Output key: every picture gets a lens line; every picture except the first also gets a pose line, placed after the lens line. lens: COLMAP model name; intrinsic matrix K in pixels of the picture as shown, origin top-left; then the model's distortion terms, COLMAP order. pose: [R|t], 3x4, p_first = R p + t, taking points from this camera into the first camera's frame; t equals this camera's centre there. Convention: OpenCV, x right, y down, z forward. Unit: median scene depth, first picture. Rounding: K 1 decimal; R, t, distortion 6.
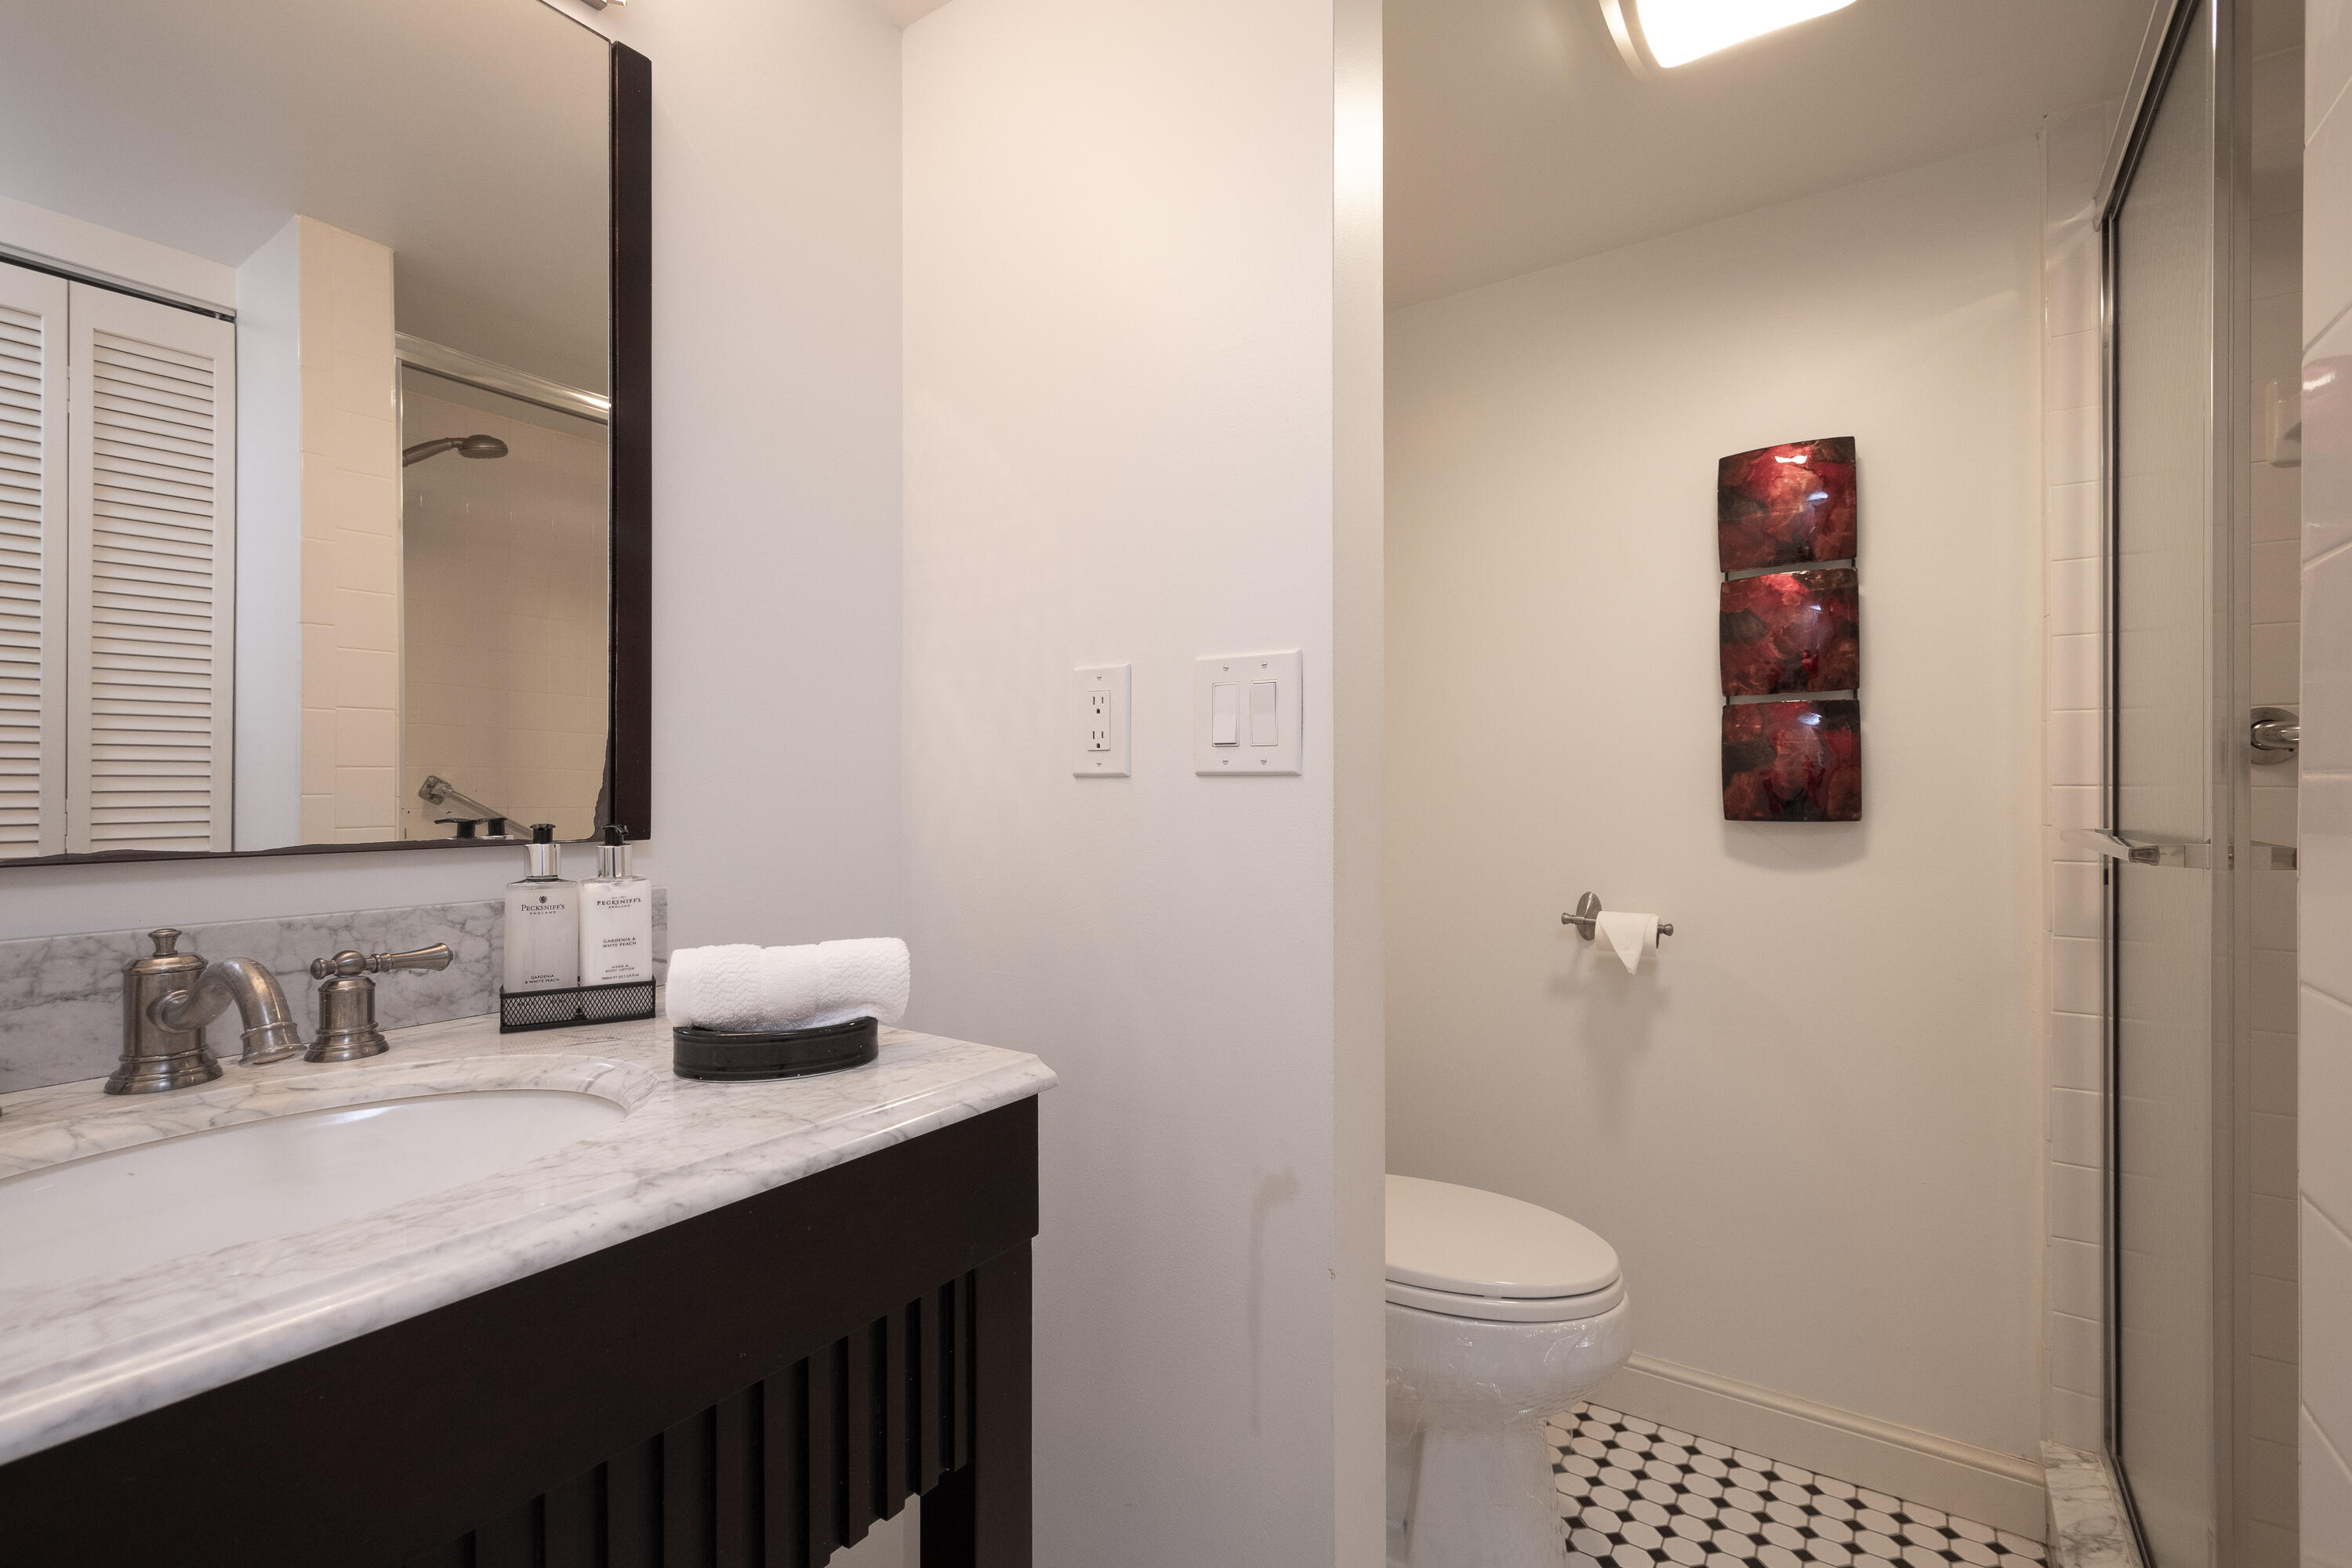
lens RADIAL K [[1058.6, 0, 1180.0], [0, 1058.6, 783.9], [0, 0, 1]] dist [0.004321, -0.000355]
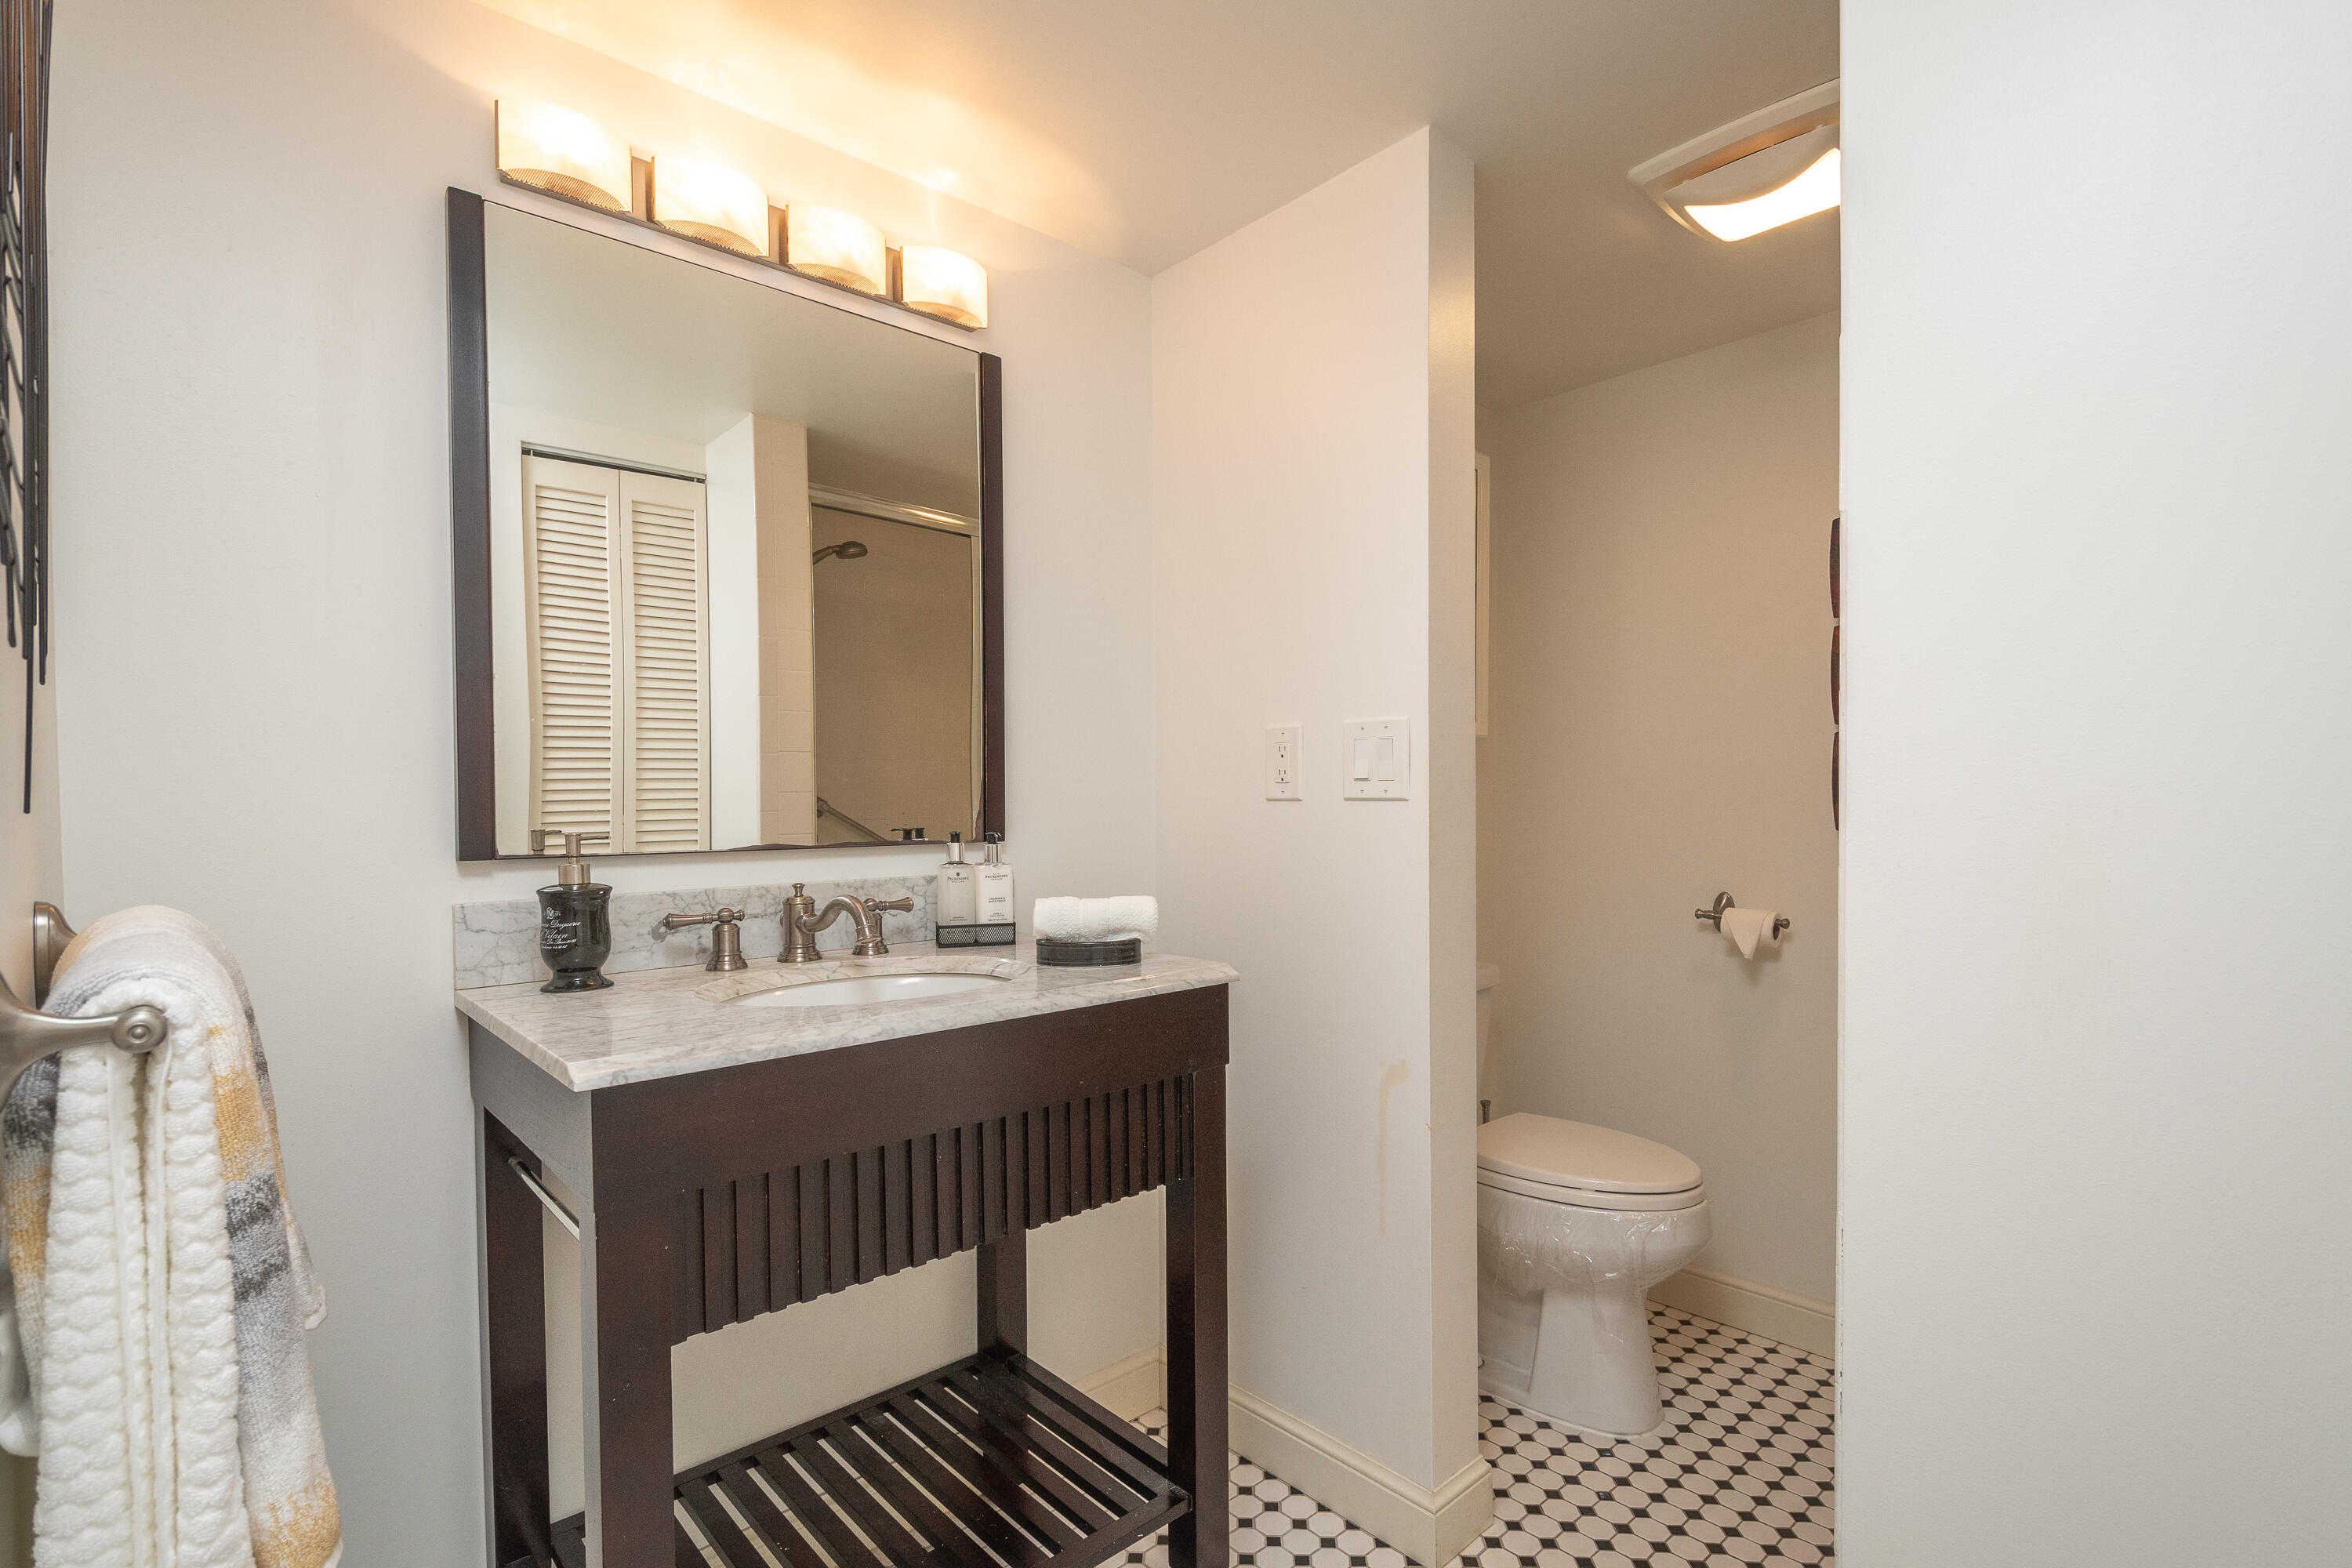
lens RADIAL K [[1095.0, 0, 1178.2], [0, 1095.0, 796.6], [0, 0, 1]] dist [-0.000440, 0.000009]
pose [[0.971832, -0.005663, -0.235608, 0.182325], [0.006639, 0.999972, 0.003350, -0.023018], [0.235582, -0.004820, 0.971842, -0.670652]]
